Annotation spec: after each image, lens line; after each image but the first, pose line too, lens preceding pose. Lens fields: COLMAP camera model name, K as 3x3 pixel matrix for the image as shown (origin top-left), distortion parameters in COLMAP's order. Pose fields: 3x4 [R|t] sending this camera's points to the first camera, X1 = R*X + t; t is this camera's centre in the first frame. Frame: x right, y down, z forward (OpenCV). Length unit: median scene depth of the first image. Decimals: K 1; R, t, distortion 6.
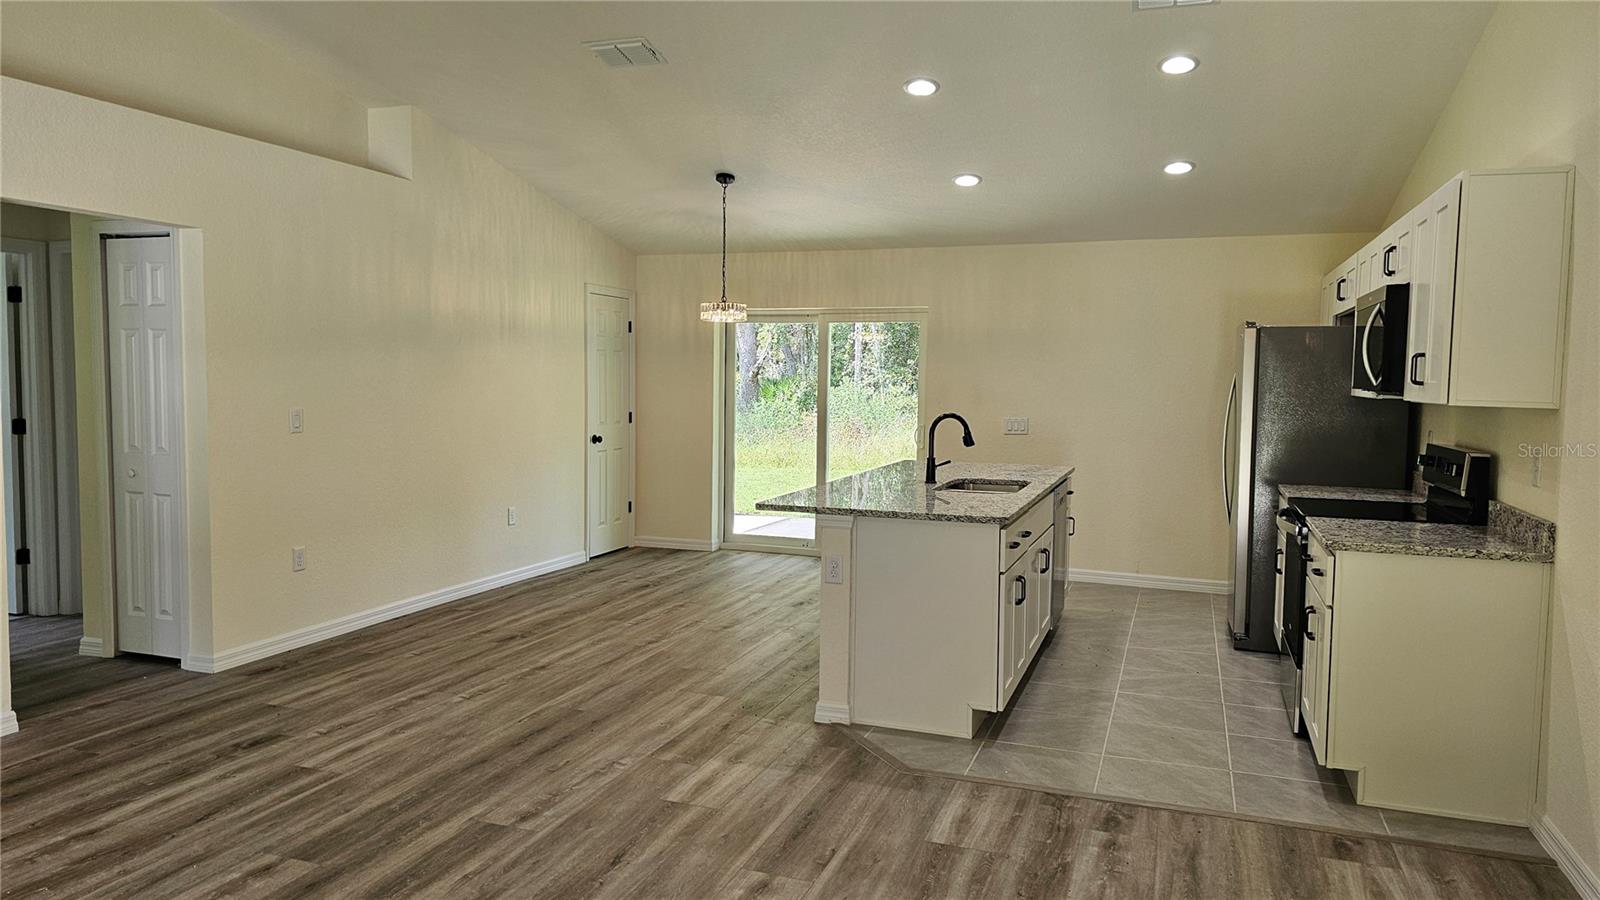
lens RADIAL K [[1070.7, 0, 789.8], [0, 1070.7, 444.0], [0, 0, 1]] dist [0.064974, -0.062435]
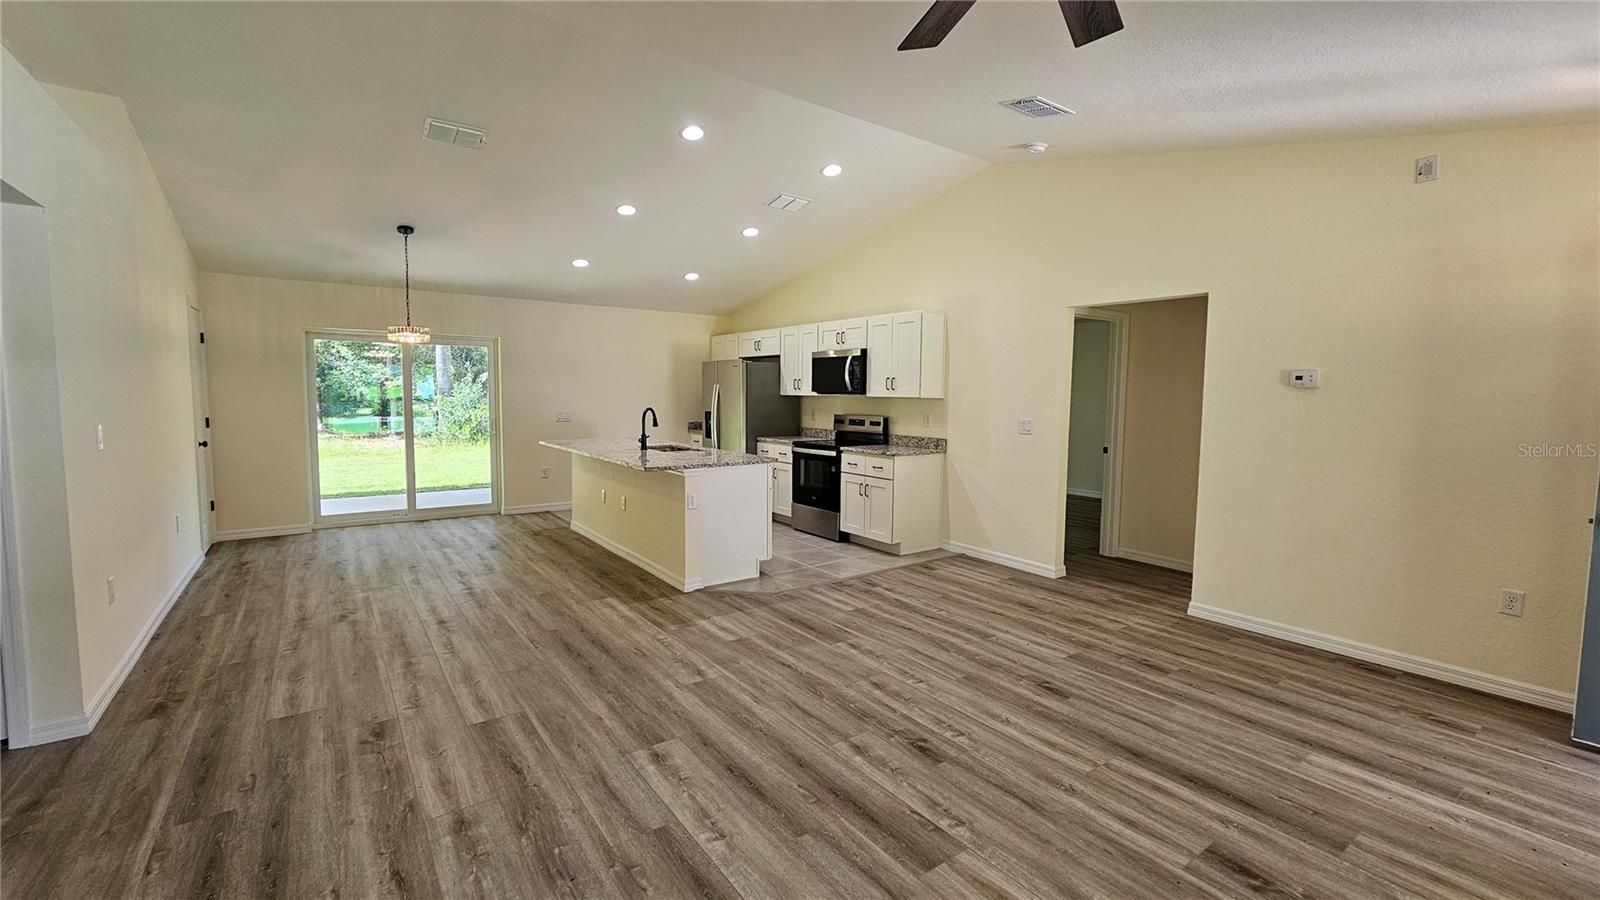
lens RADIAL K [[658.9, 0, 795.2], [0, 658.9, 452.2], [0, 0, 1]] dist [-0.005434, 0.002172]
pose [[0.557594, -0.082392, 0.826015, -0.696985], [0.049610, 0.996591, 0.065917, -0.018632], [-0.828630, 0.004224, 0.559781, 0.273412]]
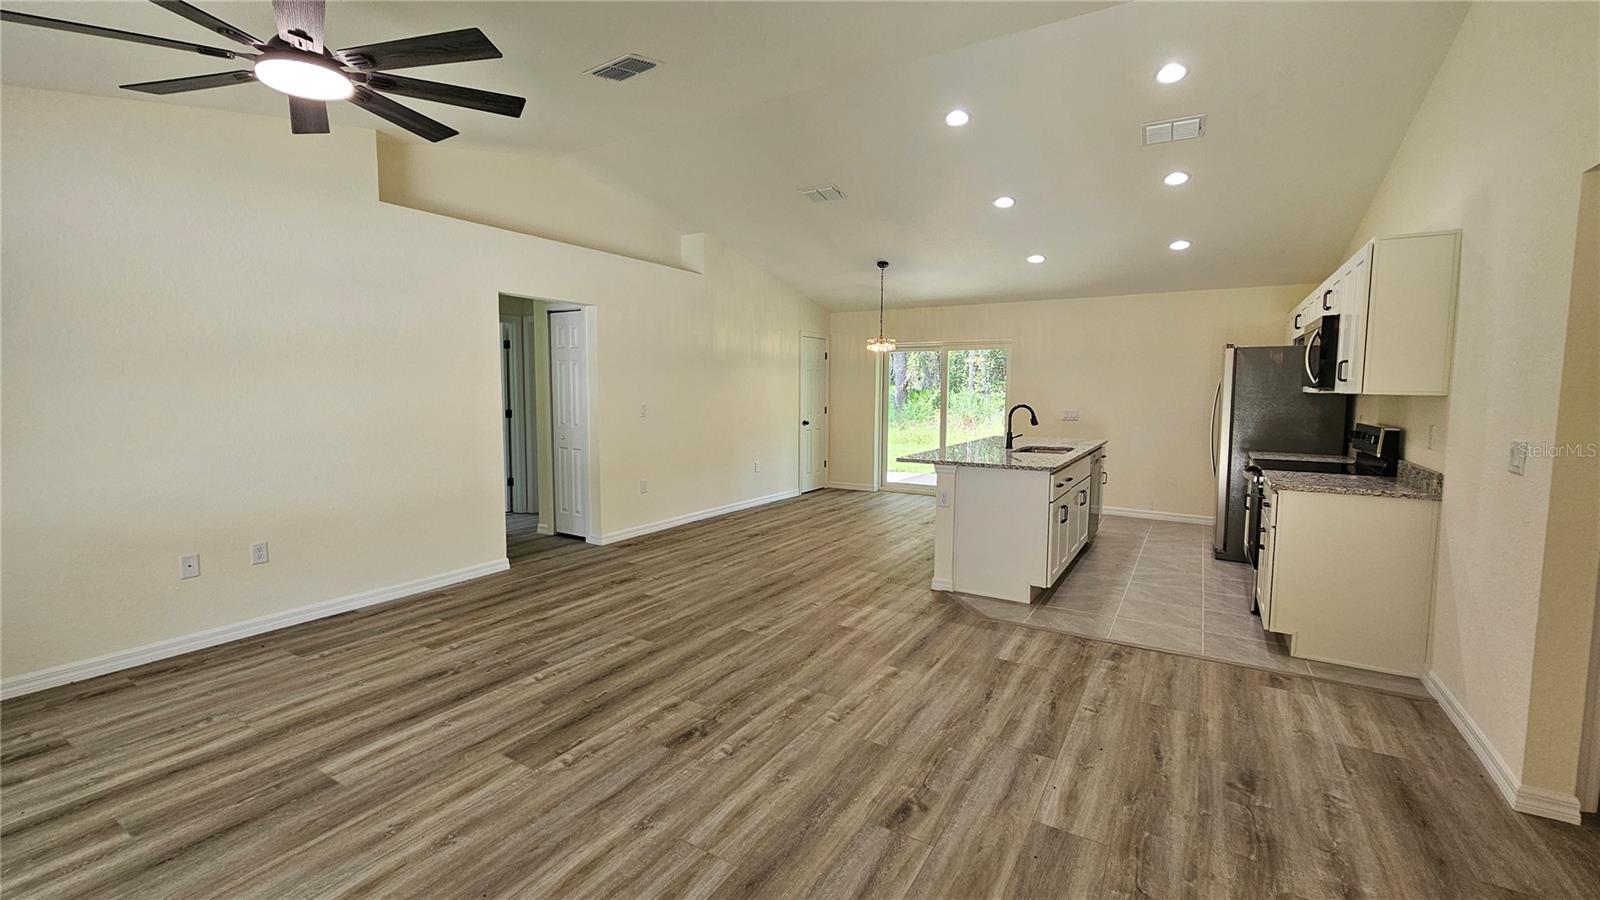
lens RADIAL K [[658.9, 0, 790.3], [0, 658.9, 439.0], [0, 0, 1]] dist [-0.005434, 0.002172]
pose [[0.978597, 0.007966, -0.205633, 0.016756], [-0.005637, 0.999913, 0.011911, 0.015450], [0.205710, -0.010496, 0.978557, -0.036641]]
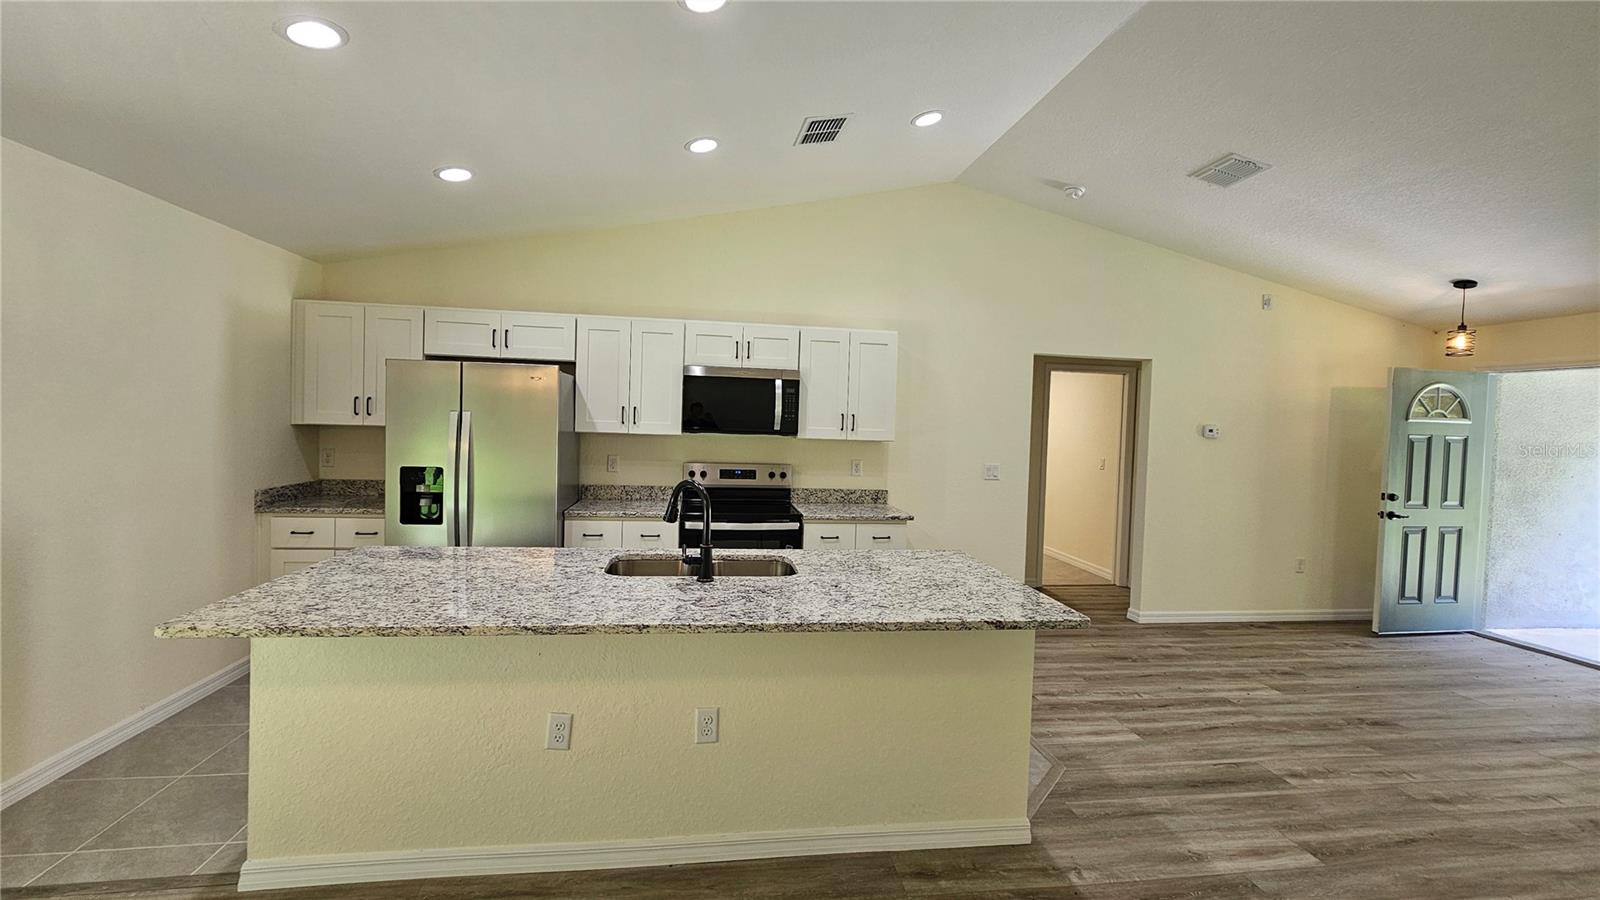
lens RADIAL K [[658.9, 0, 790.6], [0, 658.9, 446.6], [0, 0, 1]] dist [-0.005434, 0.002172]
pose [[-0.474195, -0.063521, 0.878125, -0.320613], [0.017271, 0.996531, 0.081412, -0.102230], [-0.880250, 0.053771, -0.471453, 1.370281]]
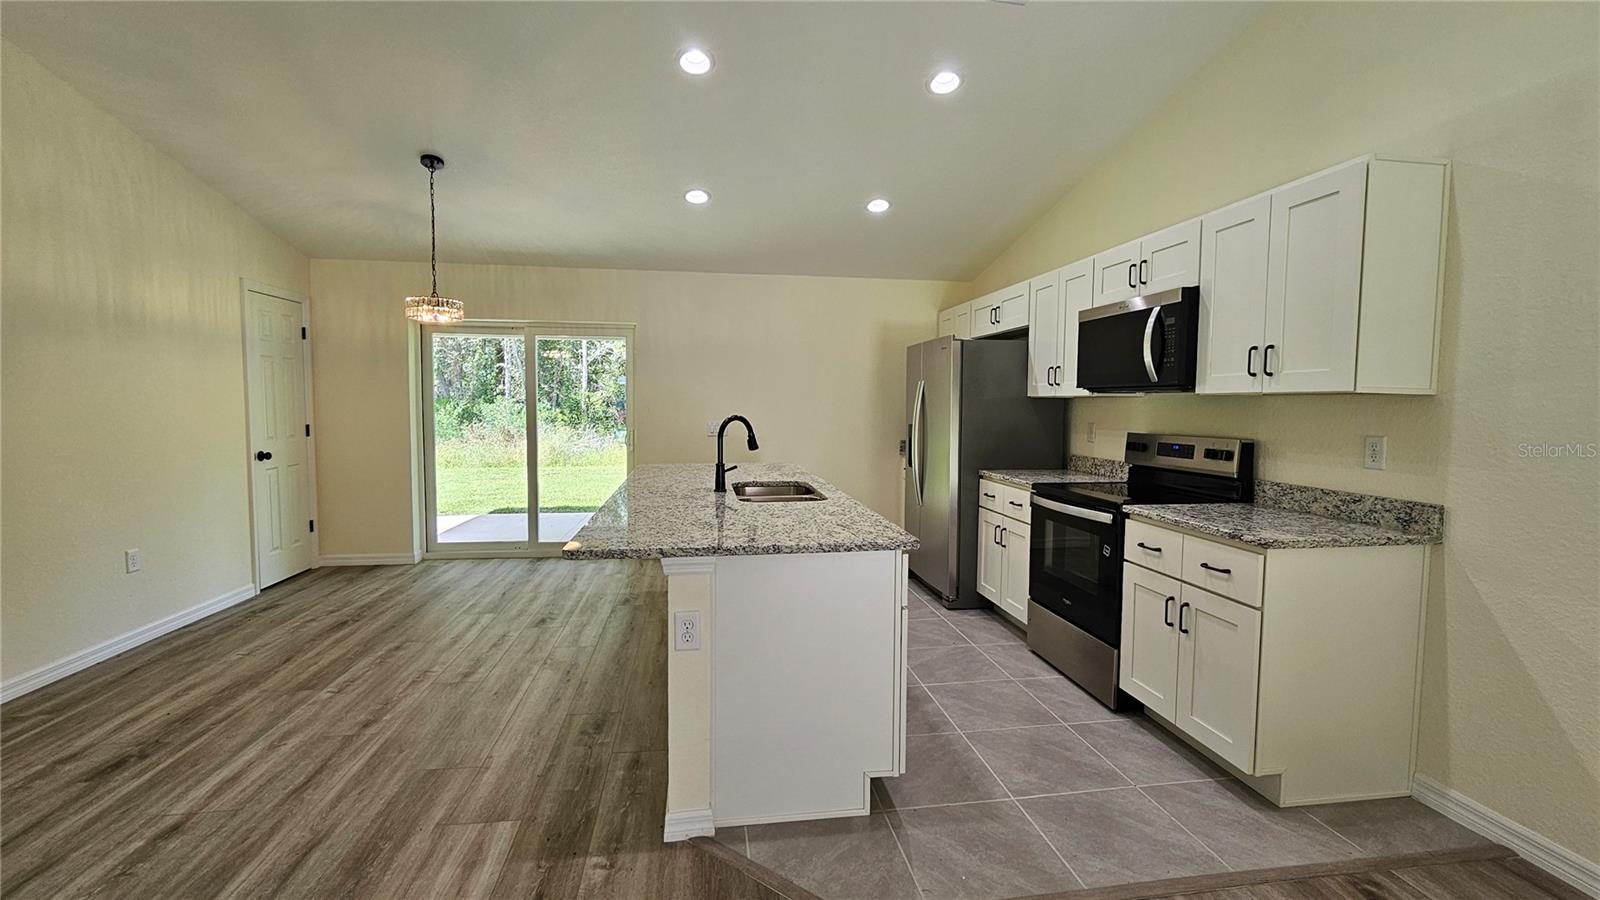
lens RADIAL K [[658.9, 0, 794.6], [0, 658.9, 444.7], [0, 0, 1]] dist [-0.005434, 0.002172]
pose [[0.876761, -0.037098, 0.479493, -0.099608], [0.034964, 0.999299, 0.013382, -0.010683], [-0.479653, 0.005033, 0.877444, 0.557336]]
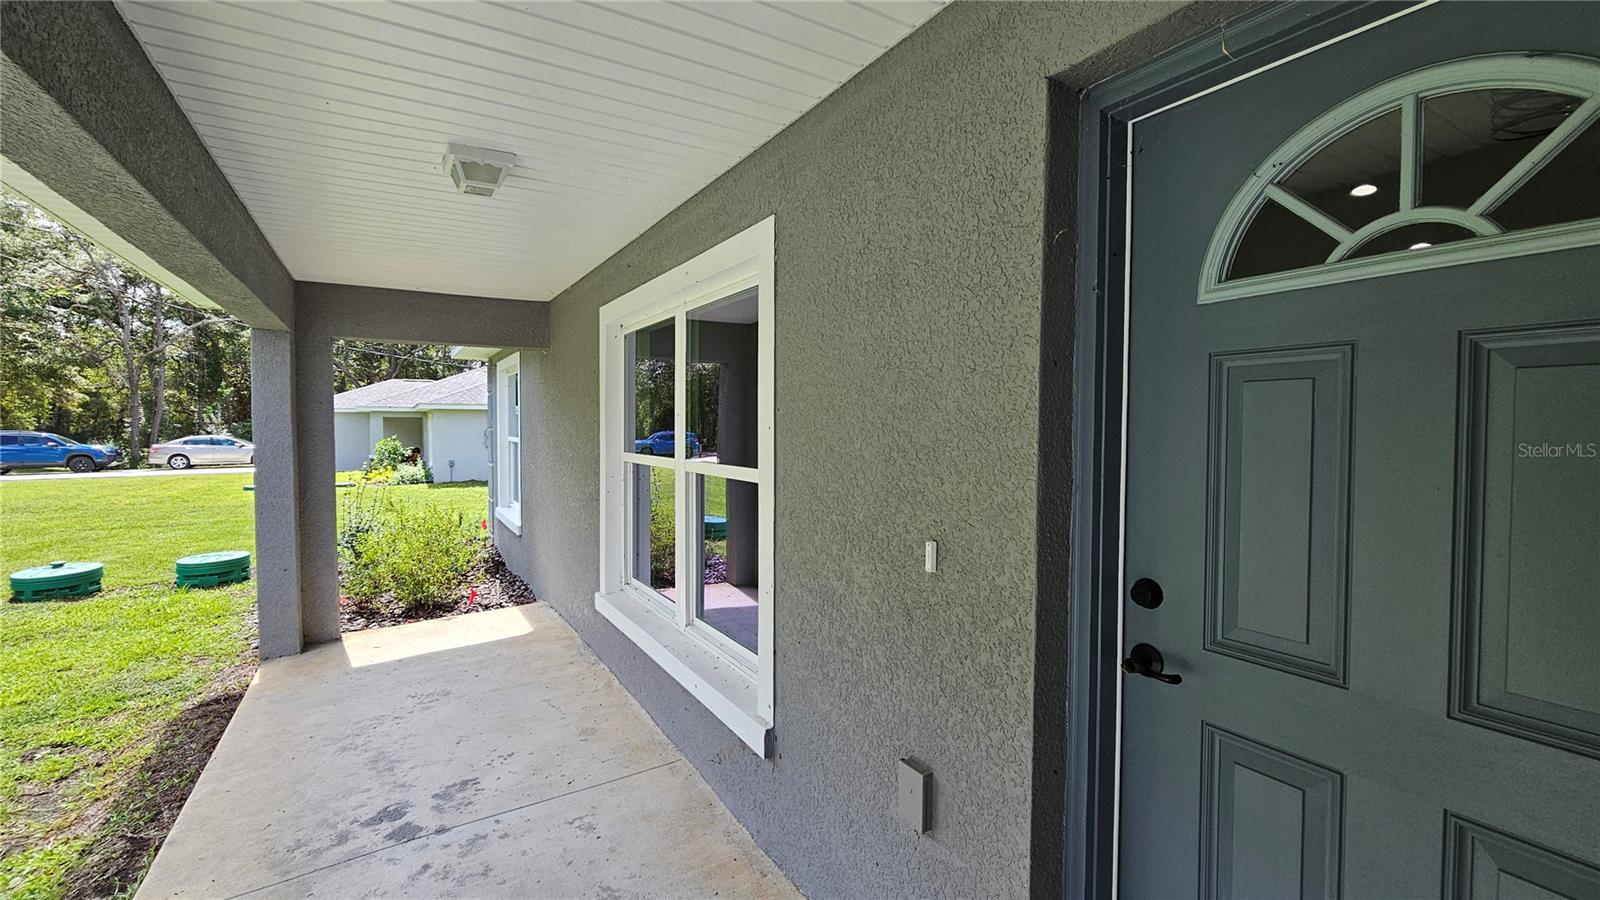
lens RADIAL K [[658.9, 0, 798.7], [0, 658.9, 443.4], [0, 0, 1]] dist [-0.005434, 0.002172]
pose [[-0.792261, -0.037386, 0.609037, 0.095338], [0.026312, 0.995100, 0.095312, -0.018799], [-0.609615, 0.091537, -0.787395, 0.336610]]
